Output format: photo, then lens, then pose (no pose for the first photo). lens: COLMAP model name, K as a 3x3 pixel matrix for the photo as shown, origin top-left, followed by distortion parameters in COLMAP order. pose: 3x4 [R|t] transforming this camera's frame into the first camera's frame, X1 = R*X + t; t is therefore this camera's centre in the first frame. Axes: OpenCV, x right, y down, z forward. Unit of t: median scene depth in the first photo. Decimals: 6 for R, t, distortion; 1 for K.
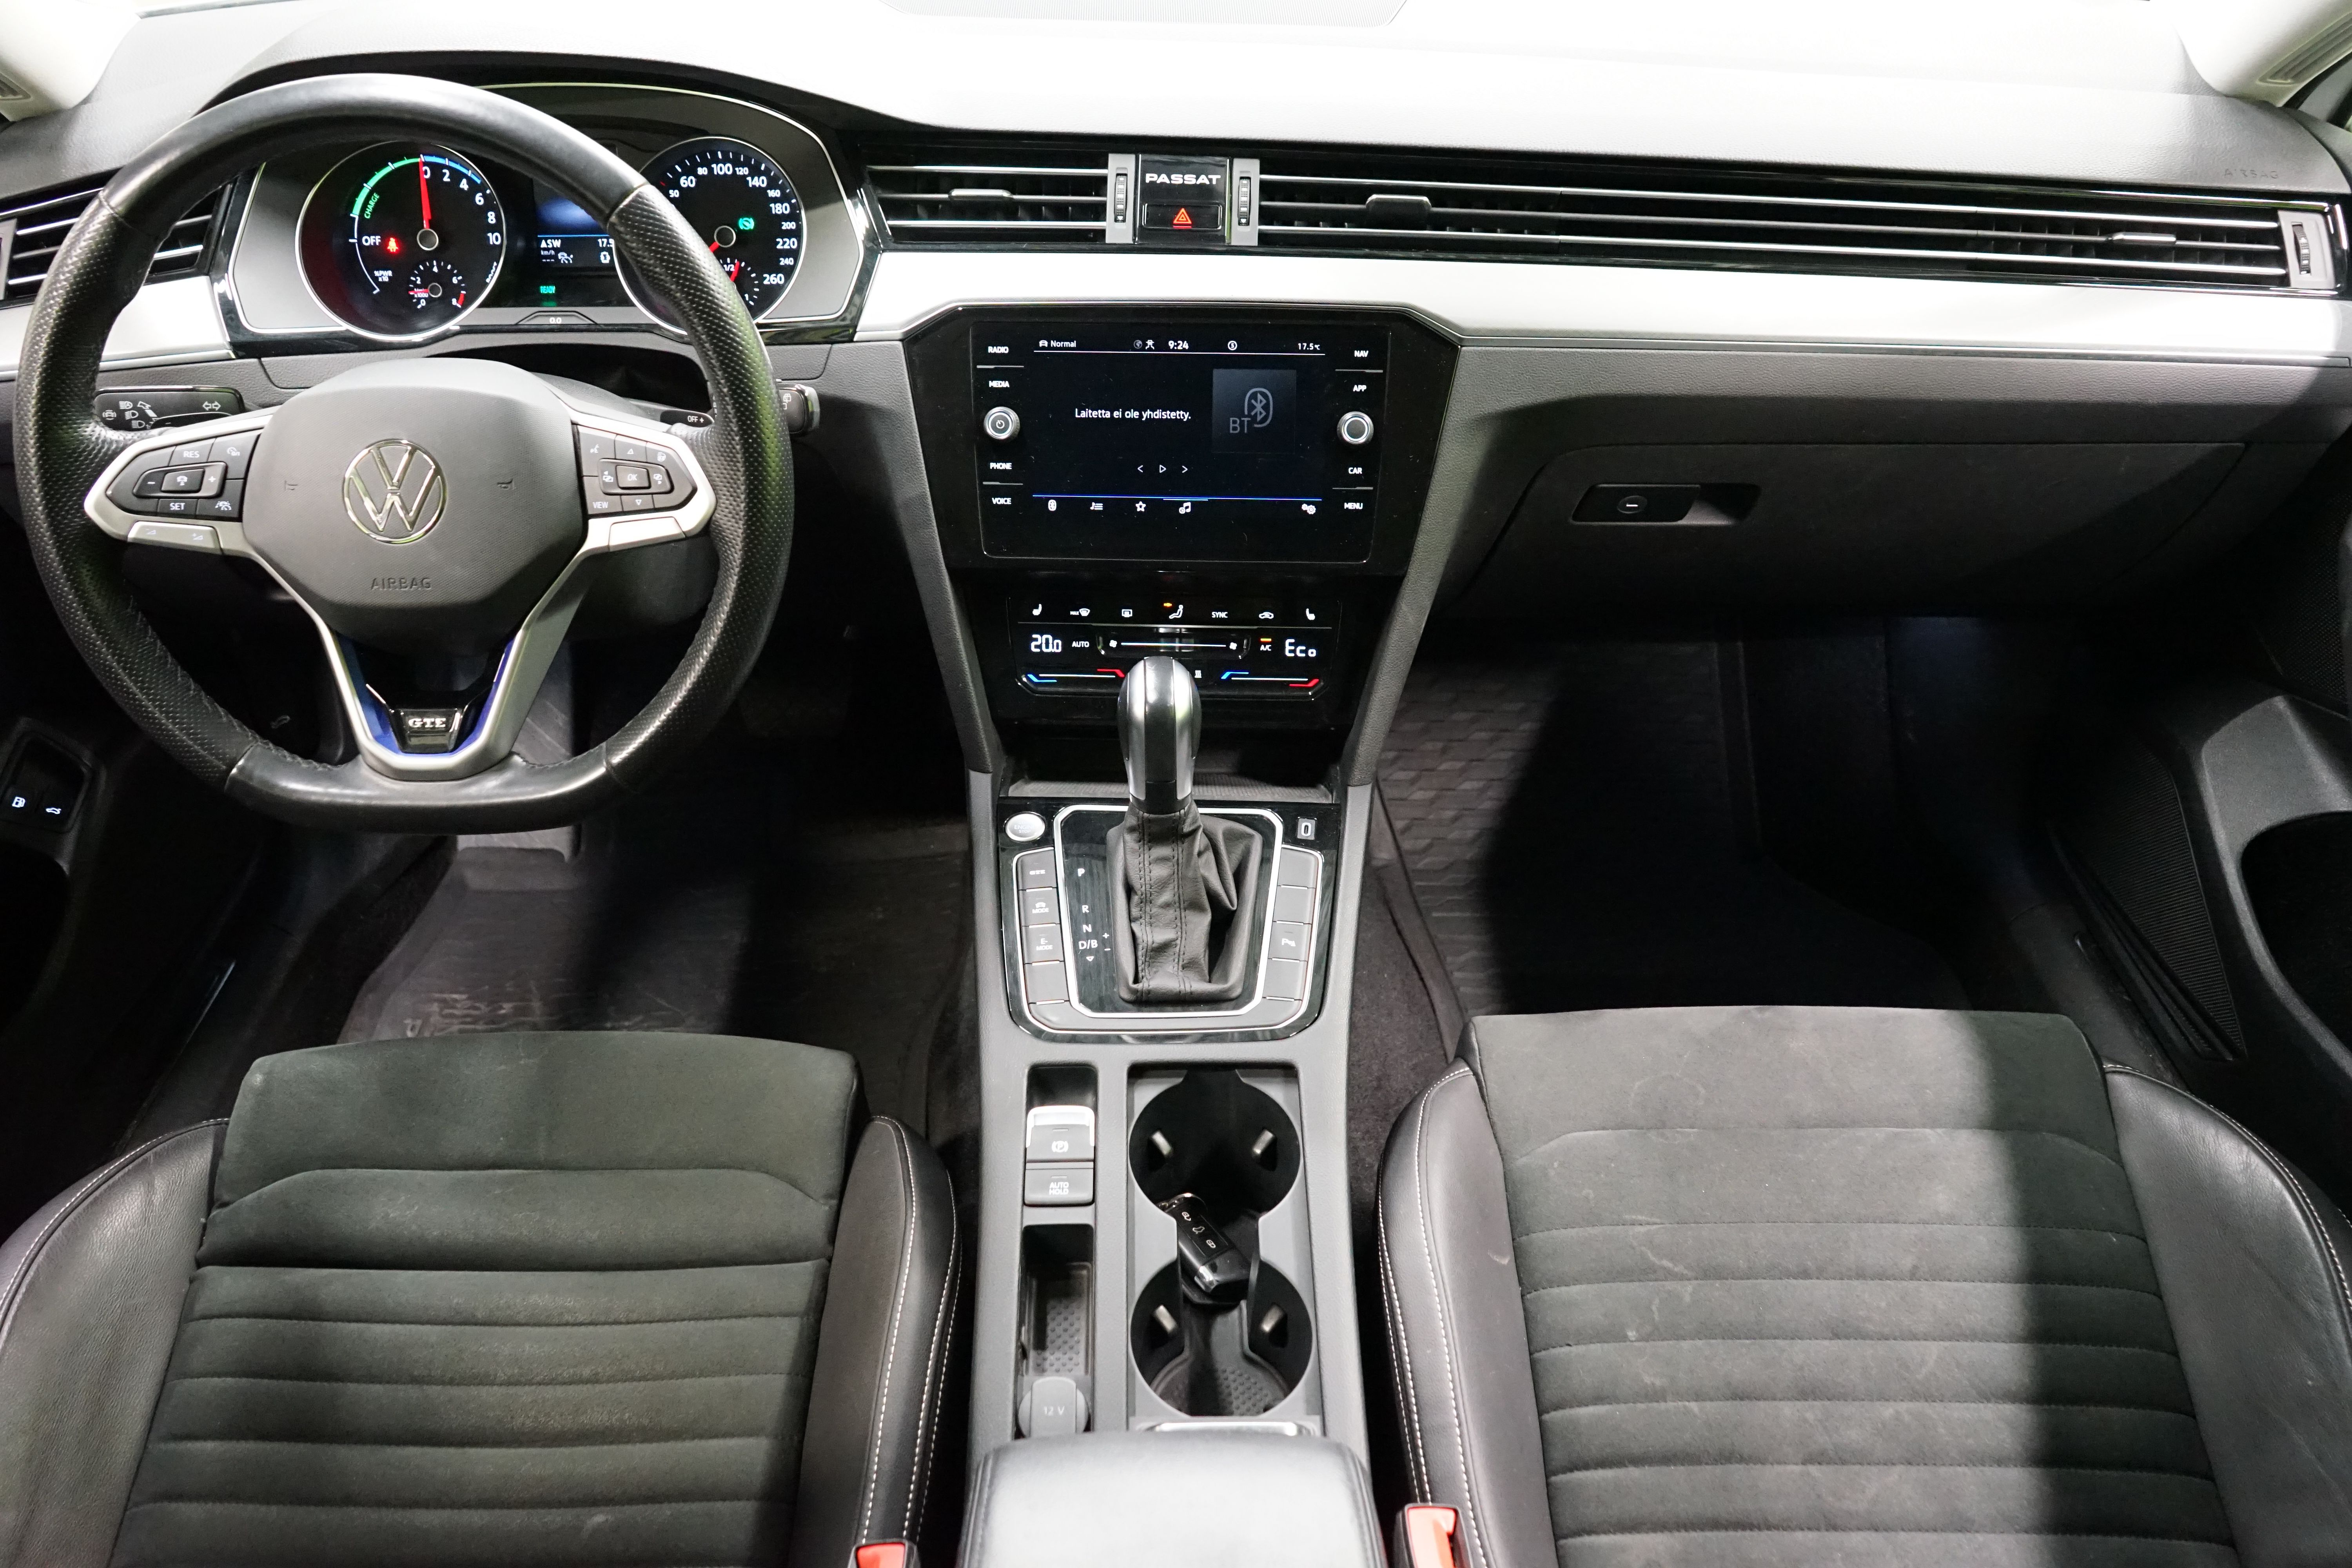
lens RADIAL K [[1889.7, 0, 1176.0], [0, 1889.7, 784.0], [0, 0, 1]] dist [-0.003713, -0.003078]
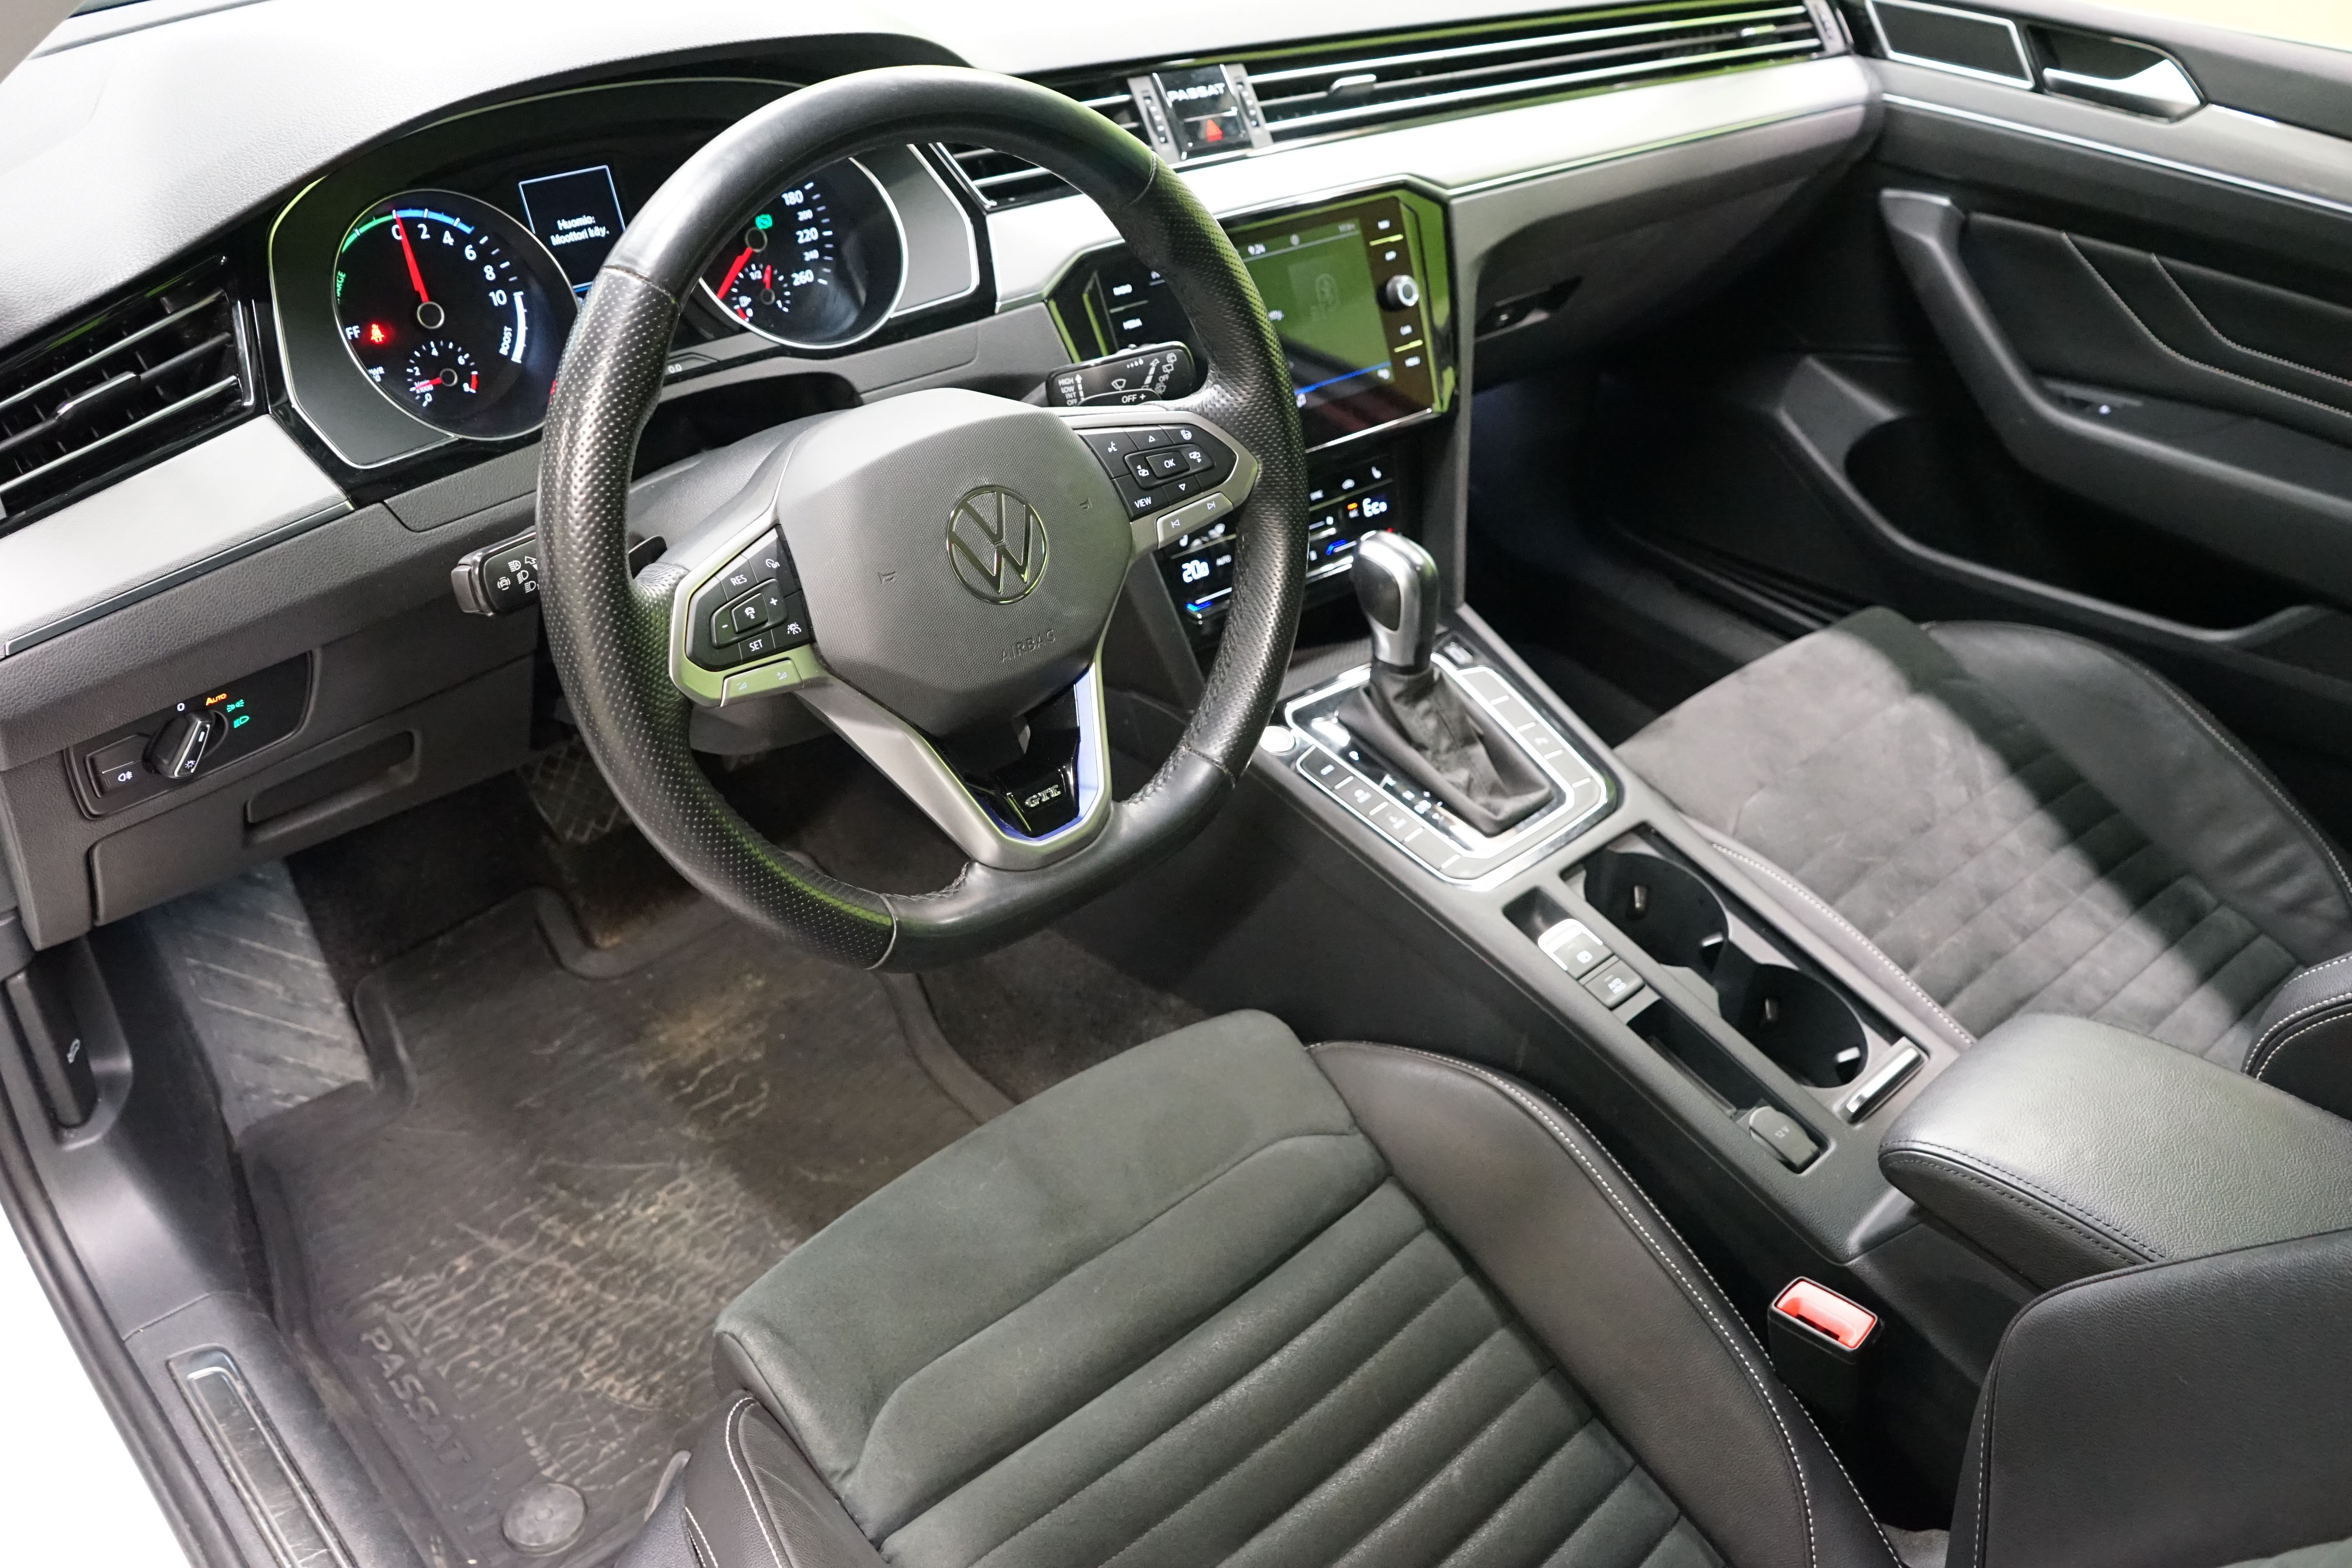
lens RADIAL K [[1884.3, 0, 1176.0], [0, 1884.3, 784.0], [0, 0, 1]] dist [-0.010873, -0.001874]
pose [[0.738292, -0.355119, 0.573425, -0.722074], [0.334542, 0.931026, 0.145852, -0.123245], [-0.585668, 0.084153, 0.806171, 0.214442]]
